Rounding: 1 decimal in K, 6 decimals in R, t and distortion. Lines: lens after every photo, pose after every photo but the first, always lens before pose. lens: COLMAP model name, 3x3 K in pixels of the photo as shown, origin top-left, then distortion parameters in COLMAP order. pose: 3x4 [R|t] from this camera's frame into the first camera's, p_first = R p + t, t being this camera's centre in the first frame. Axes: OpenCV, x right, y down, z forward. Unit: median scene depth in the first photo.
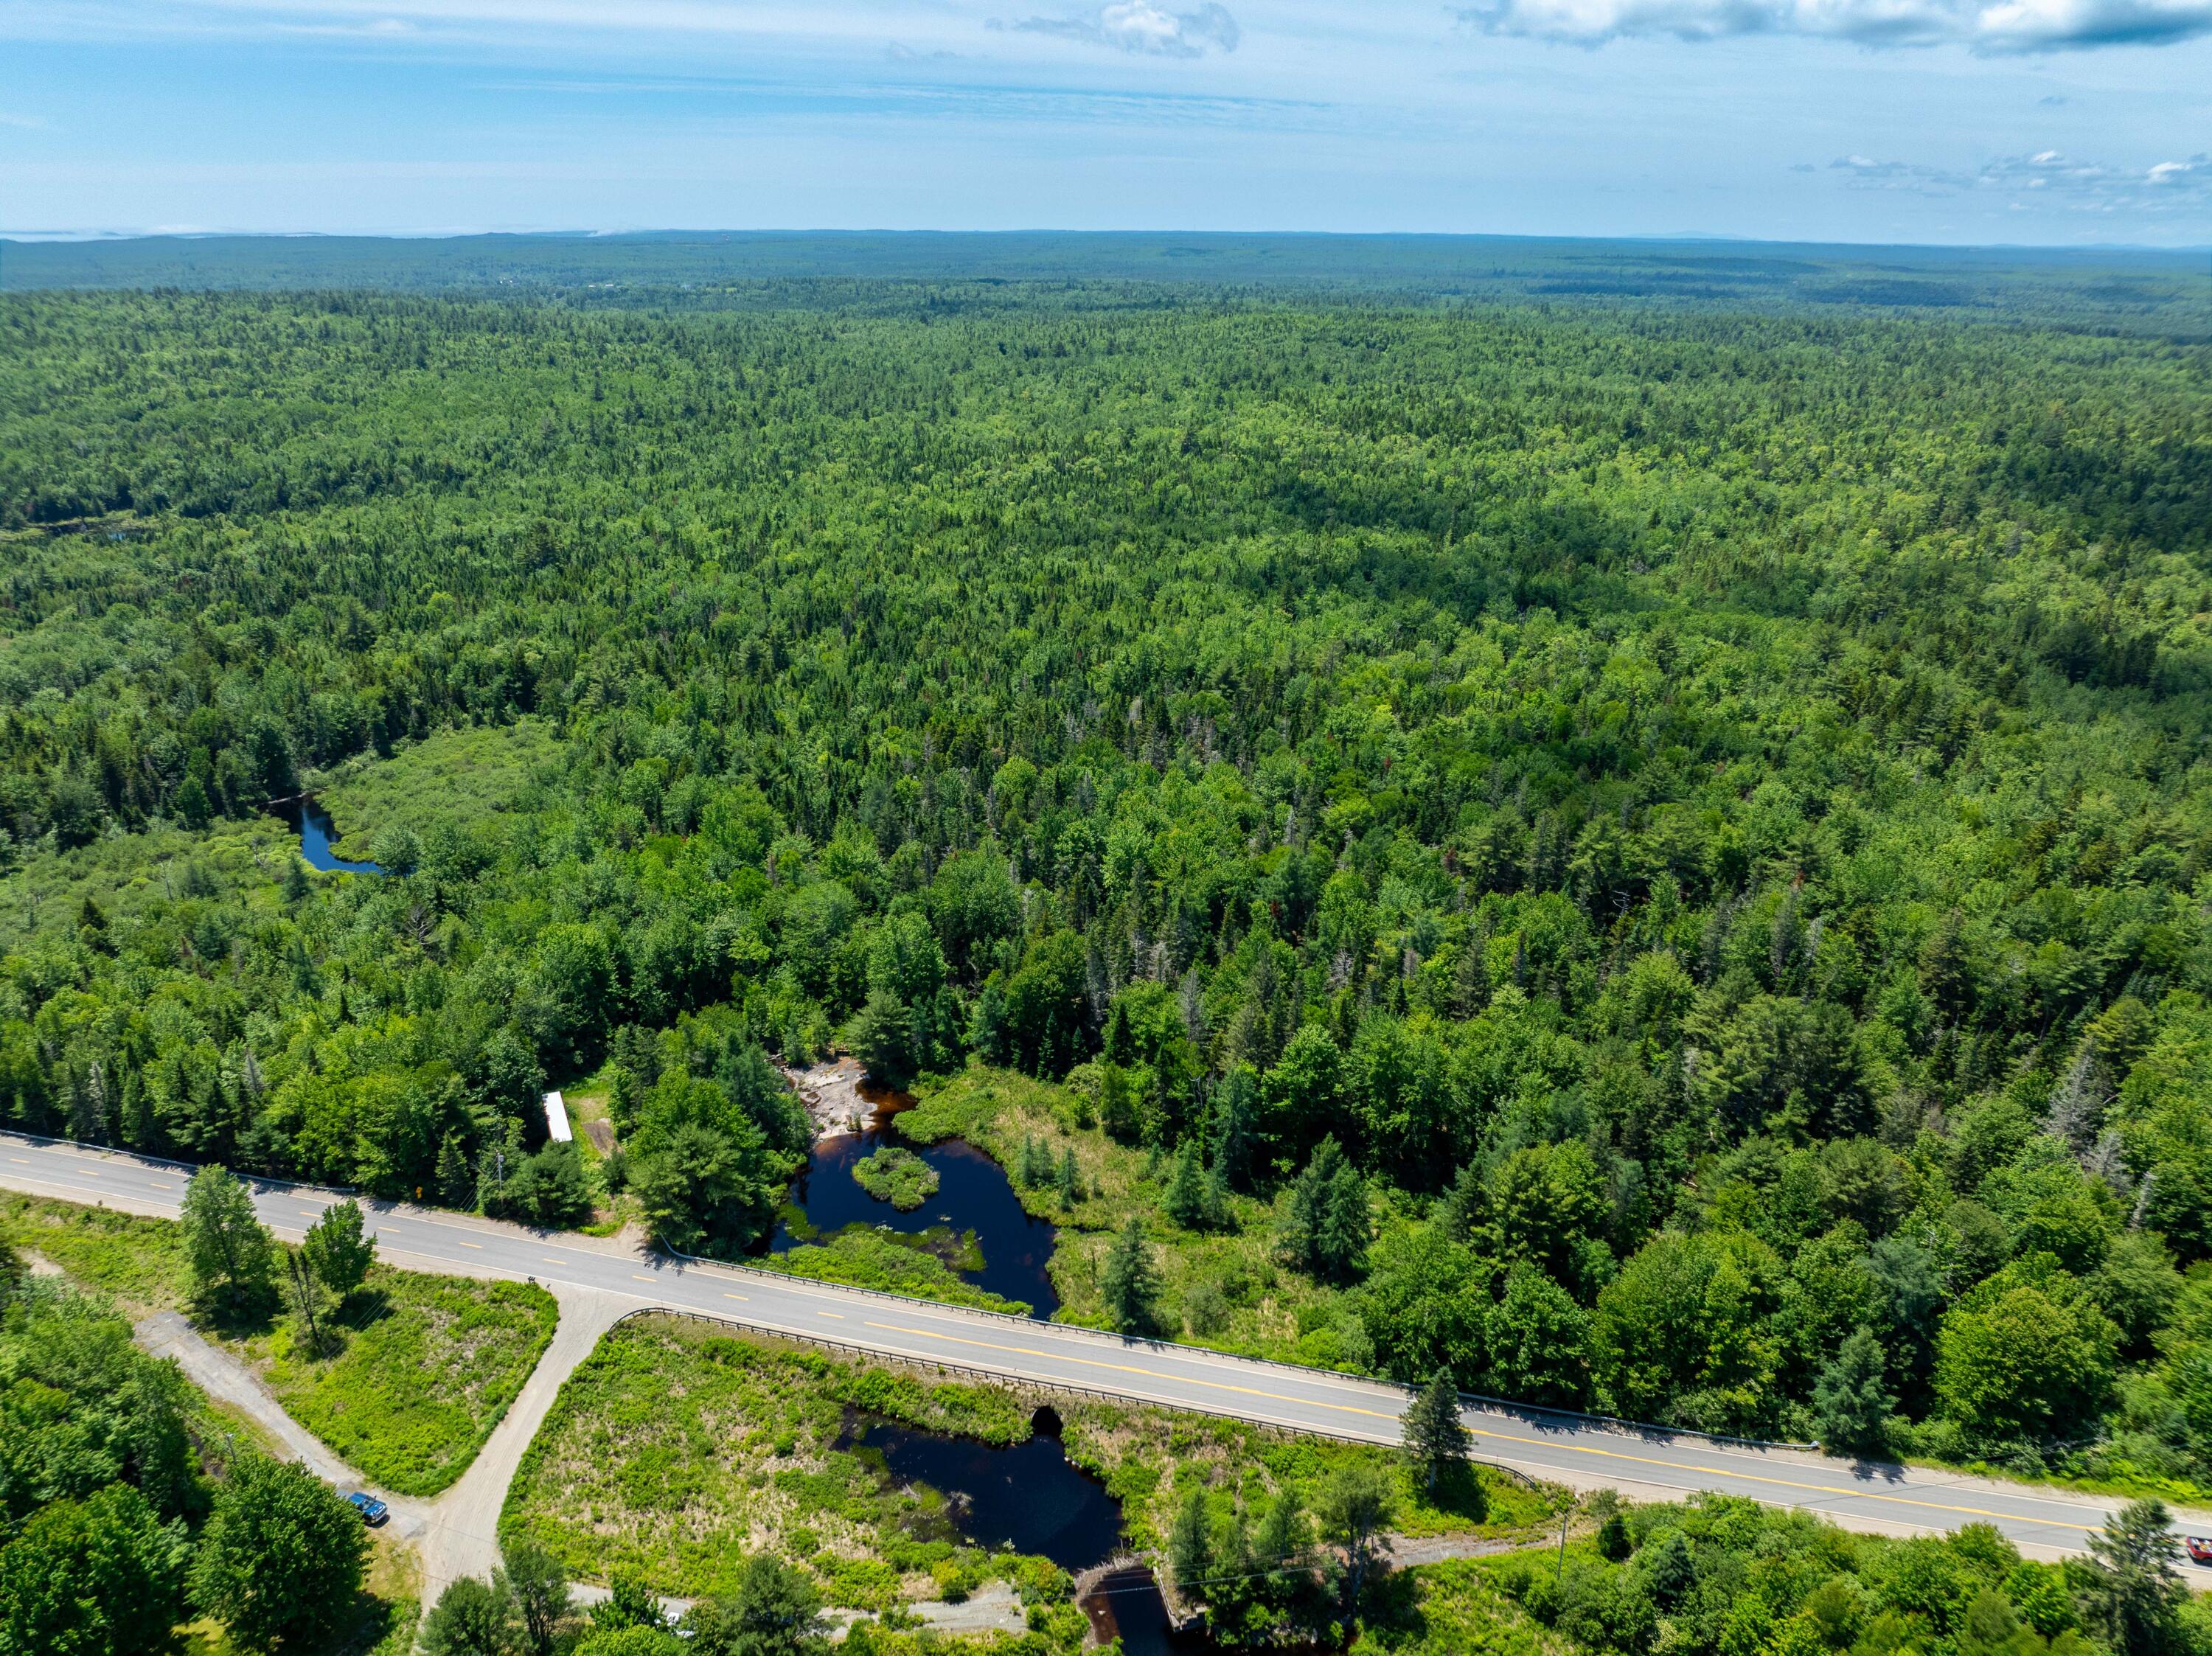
lens RADIAL K [[1551.0, 0, 1120.0], [0, 1551.0, 821.8], [0, 0, 1]] dist [-0.050608, 0.030516]
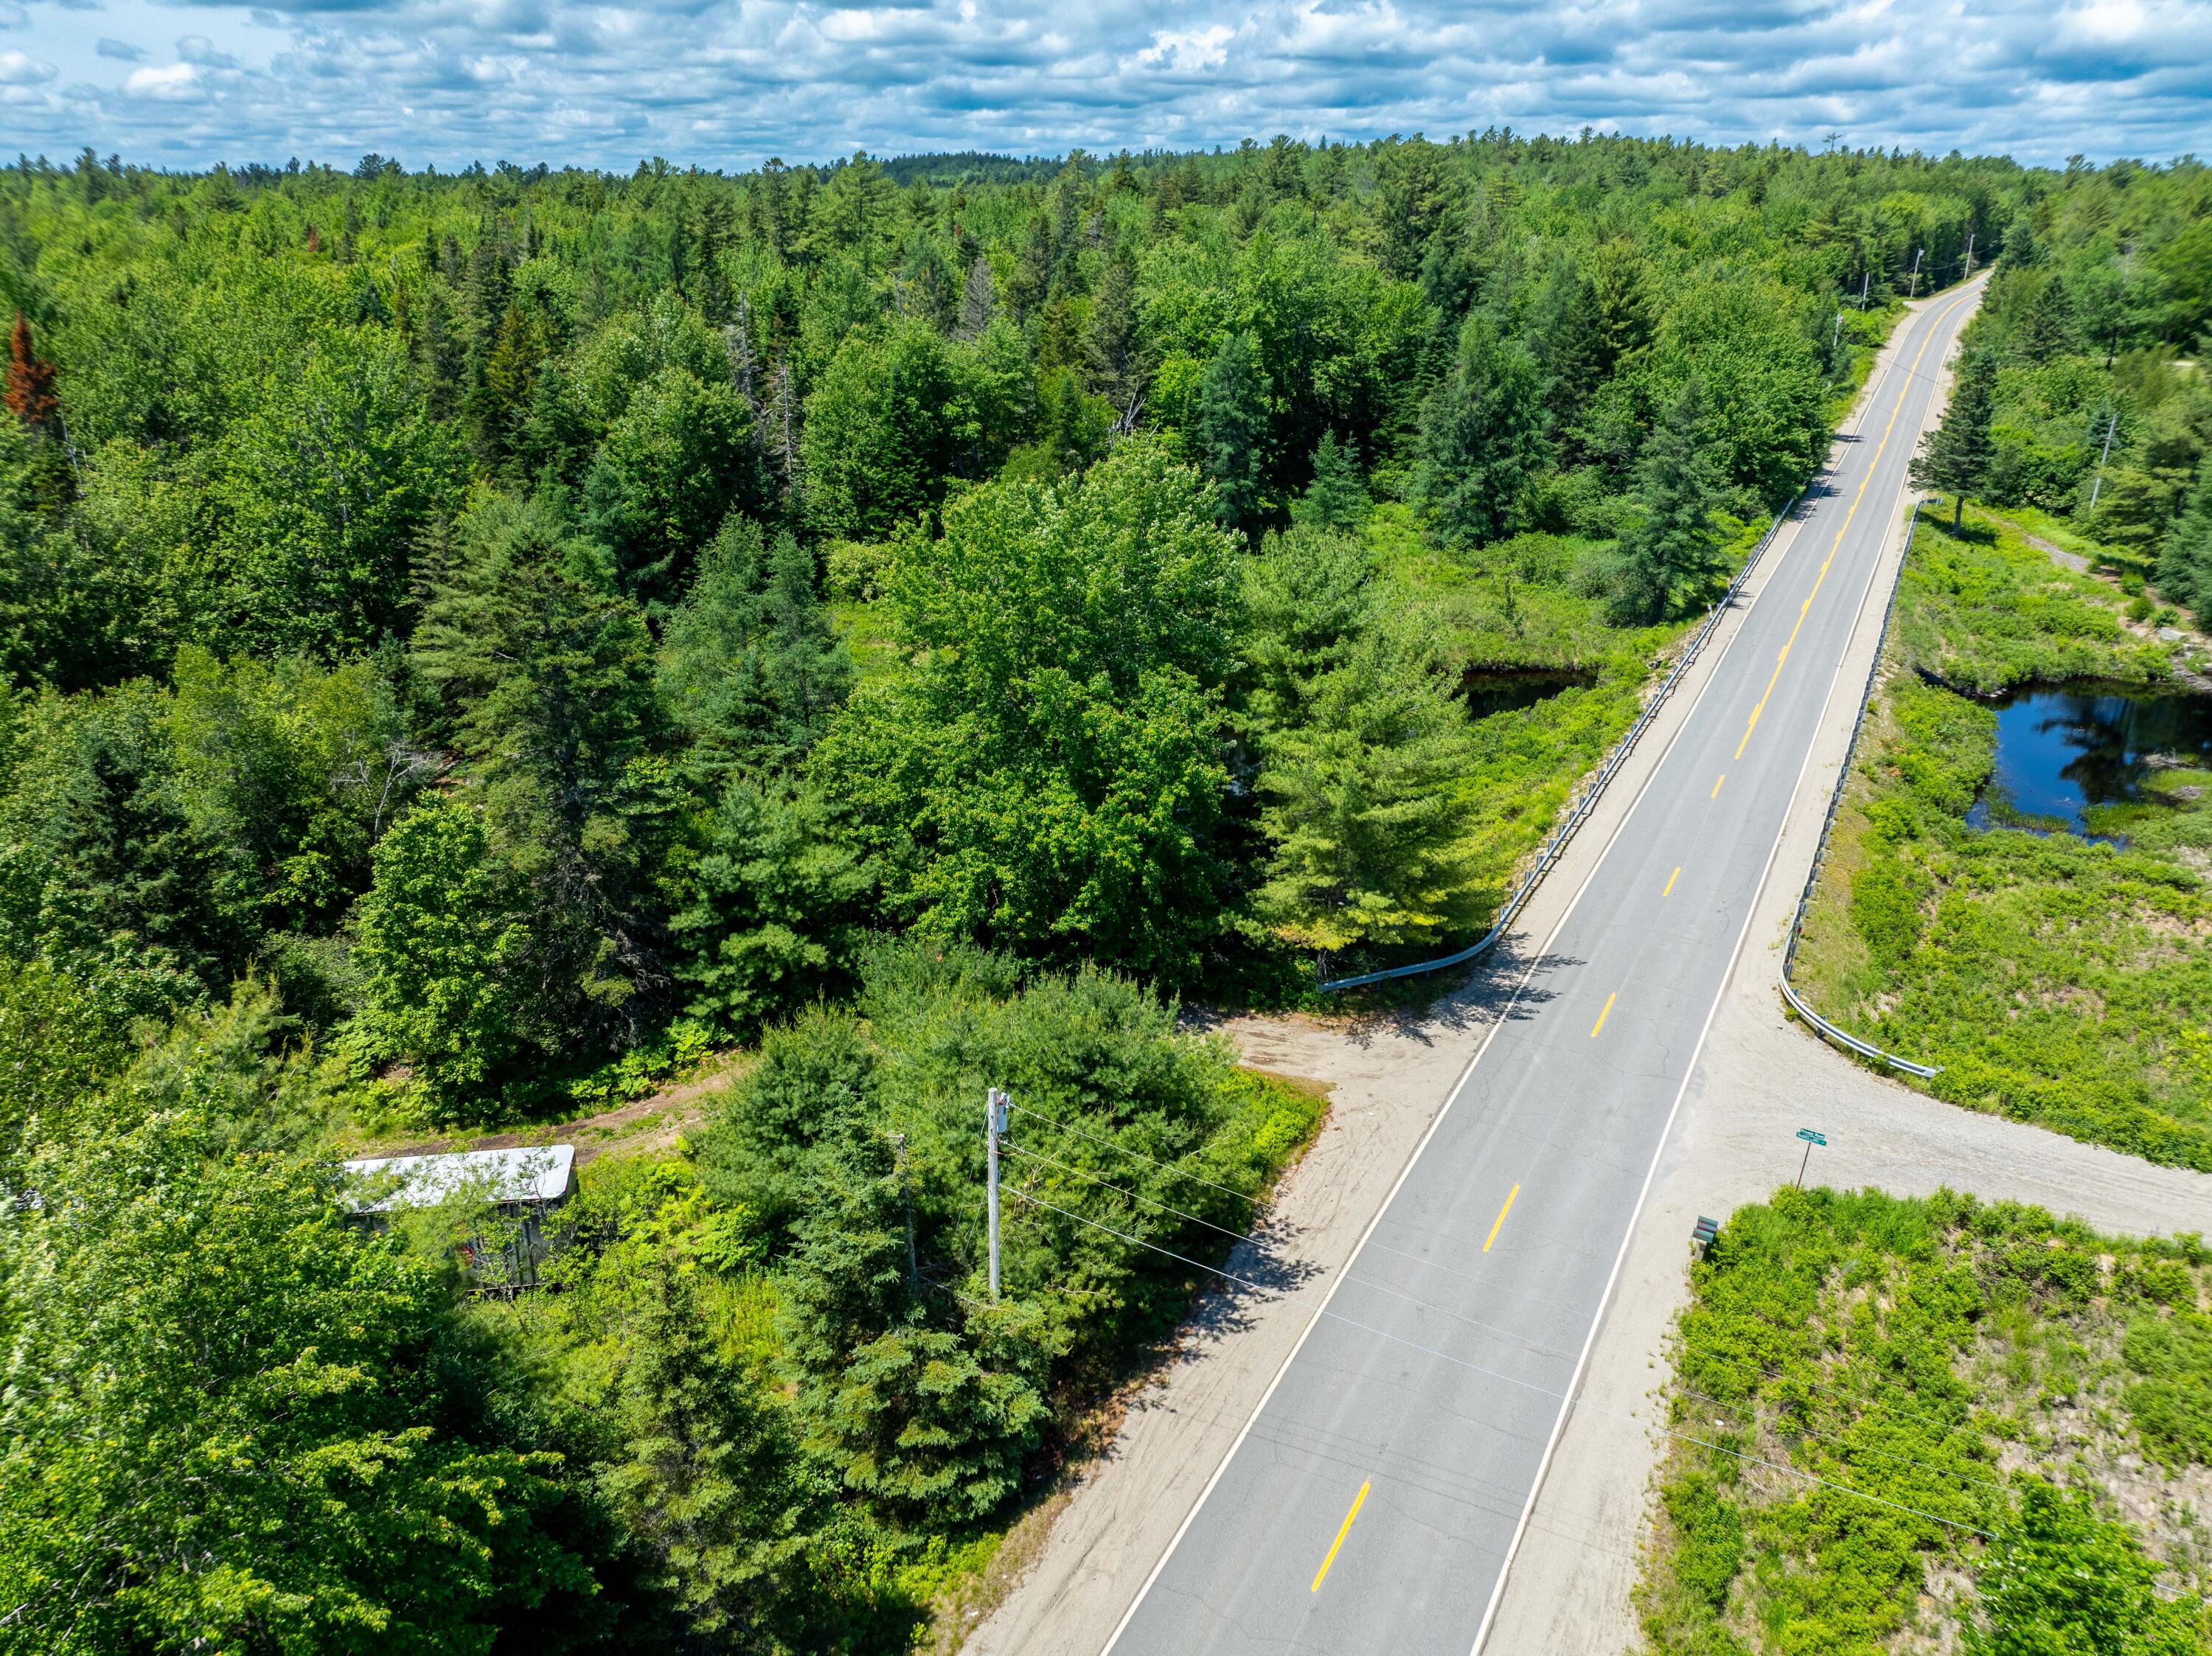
lens RADIAL K [[1551.0, 0, 1120.0], [0, 1551.0, 821.8], [0, 0, 1]] dist [-0.050608, 0.030516]
pose [[0.236196, -0.377837, 0.895238, -0.571729], [0.345067, 0.893872, 0.286219, 0.157325], [-0.908372, 0.241313, 0.341508, 0.986066]]
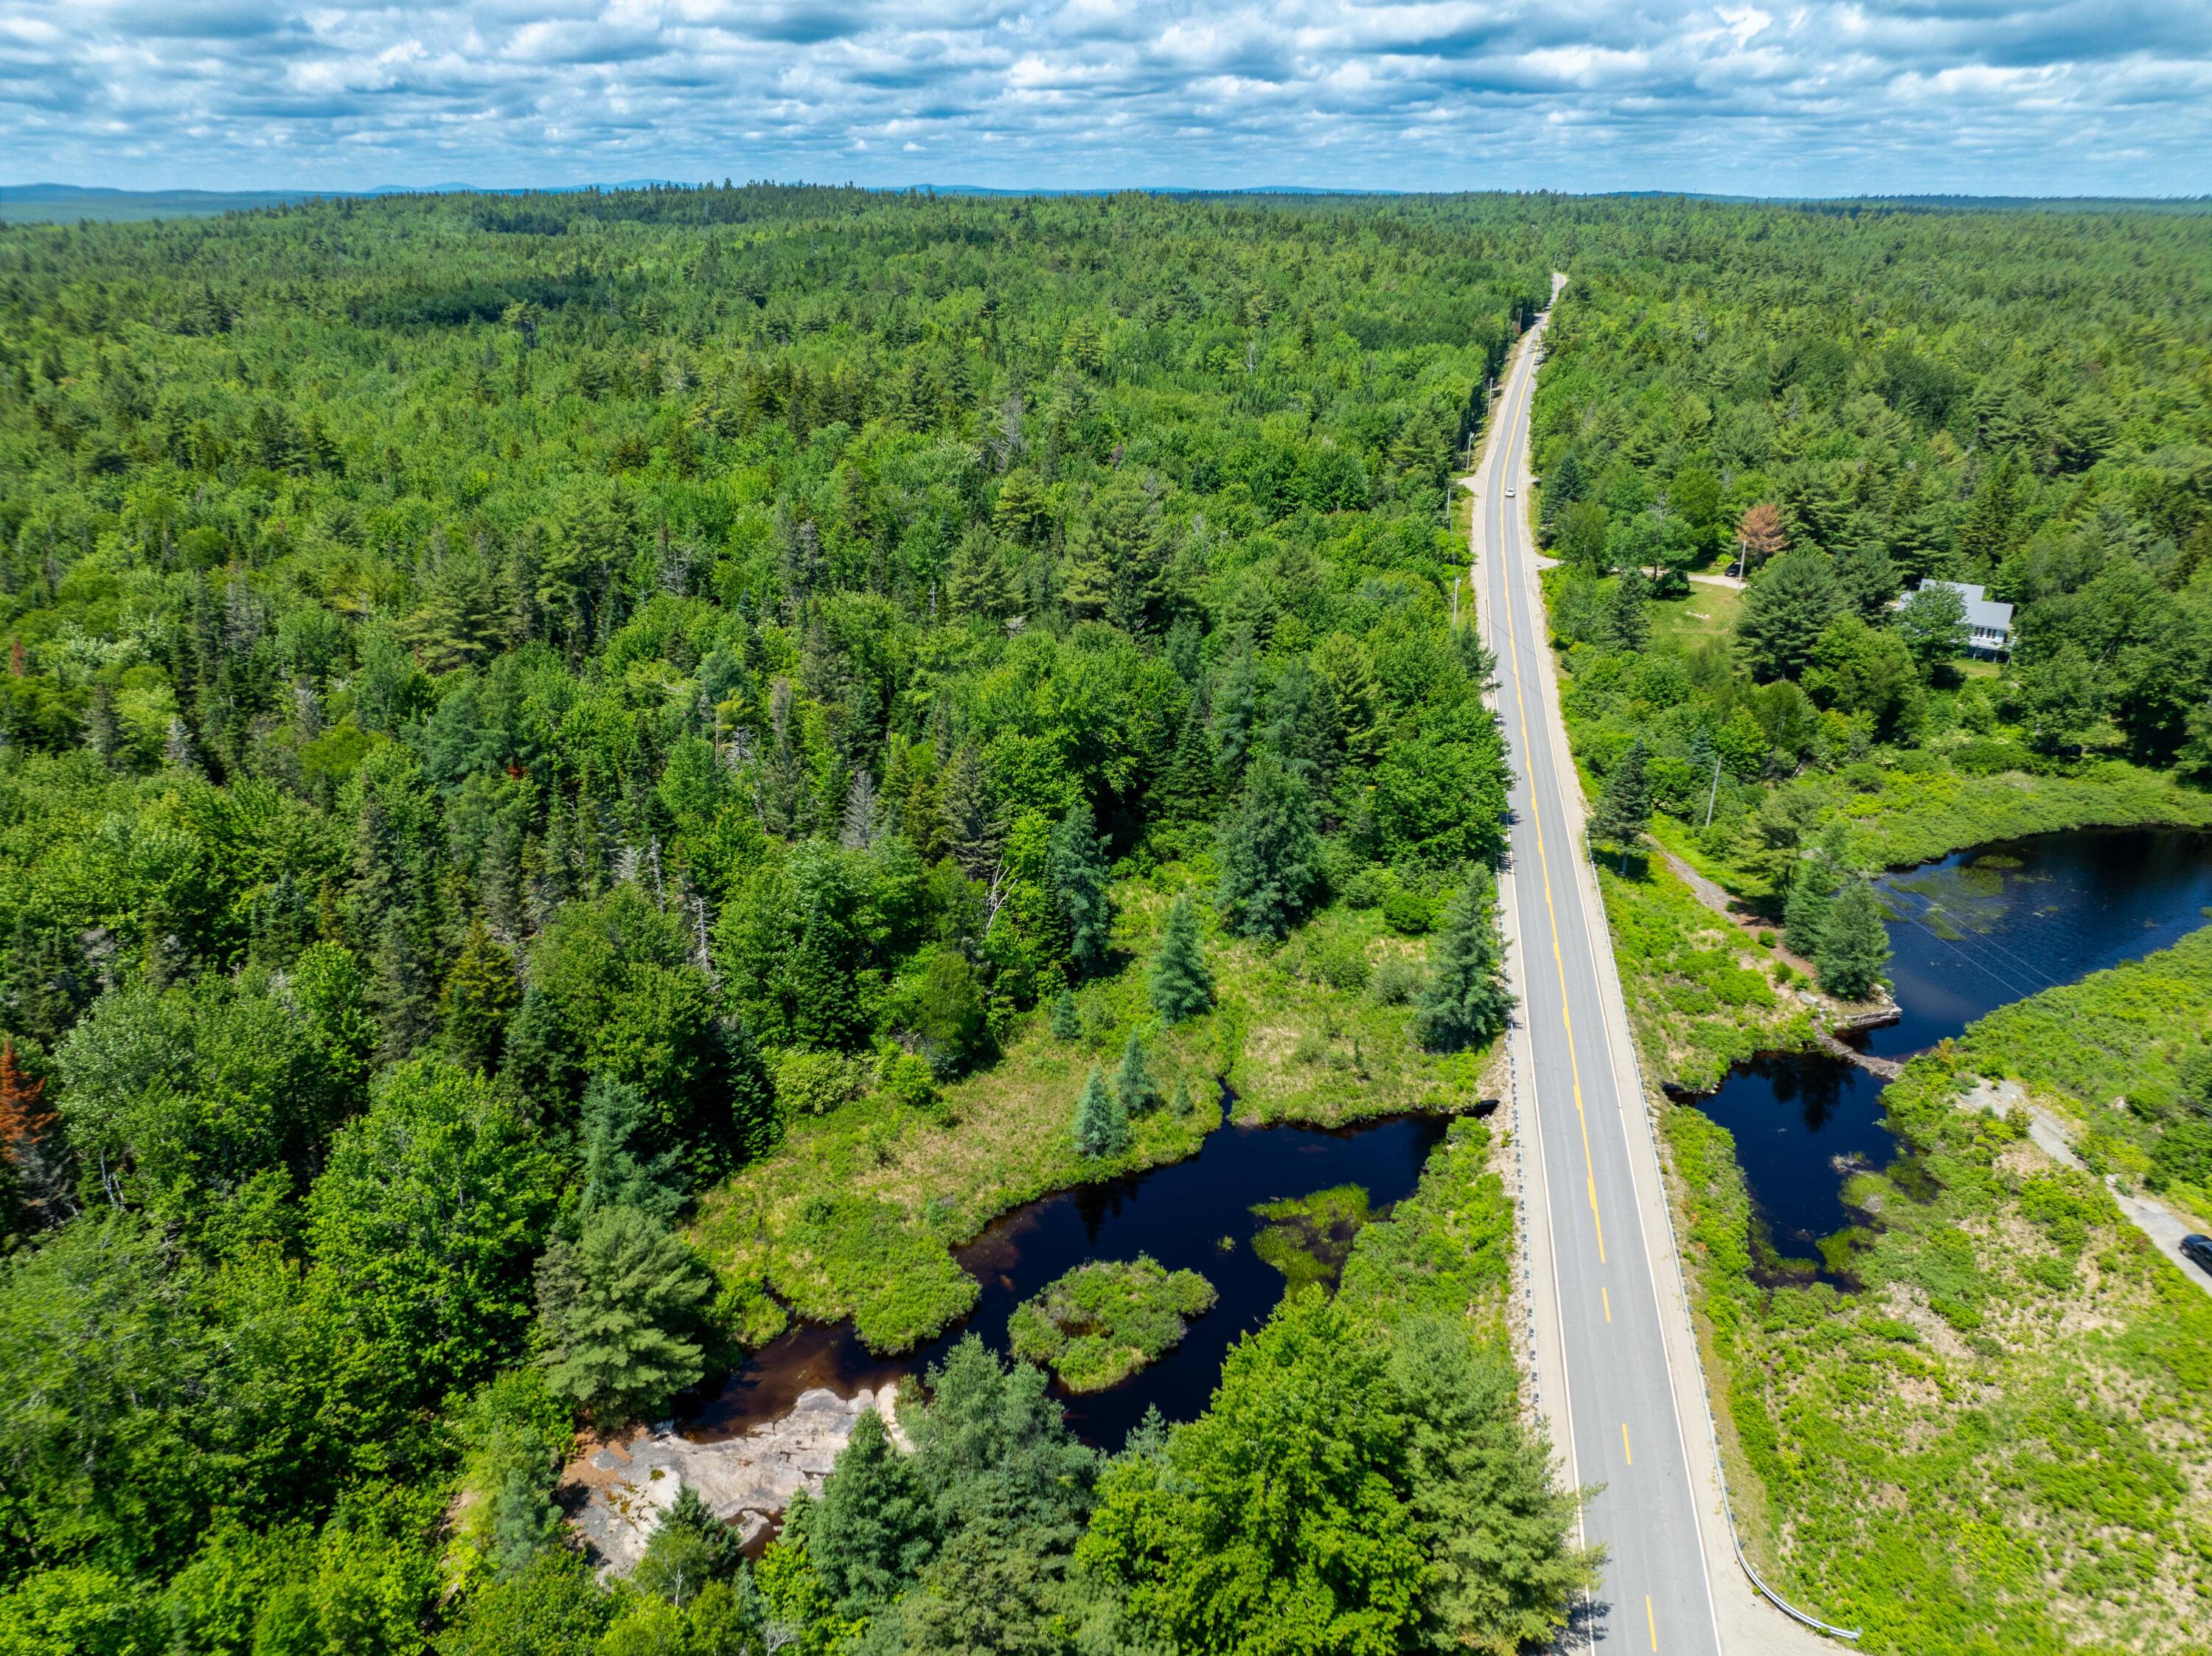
lens RADIAL K [[1537.3, 0, 1111.4], [0, 1537.3, 827.2], [0, 0, 1]] dist [-0.008713, -0.034312]
pose [[-0.059982, -0.395464, 0.916521, -0.597137], [0.354367, 0.849932, 0.389924, -0.097373], [-0.933181, 0.348173, 0.089159, 1.034636]]
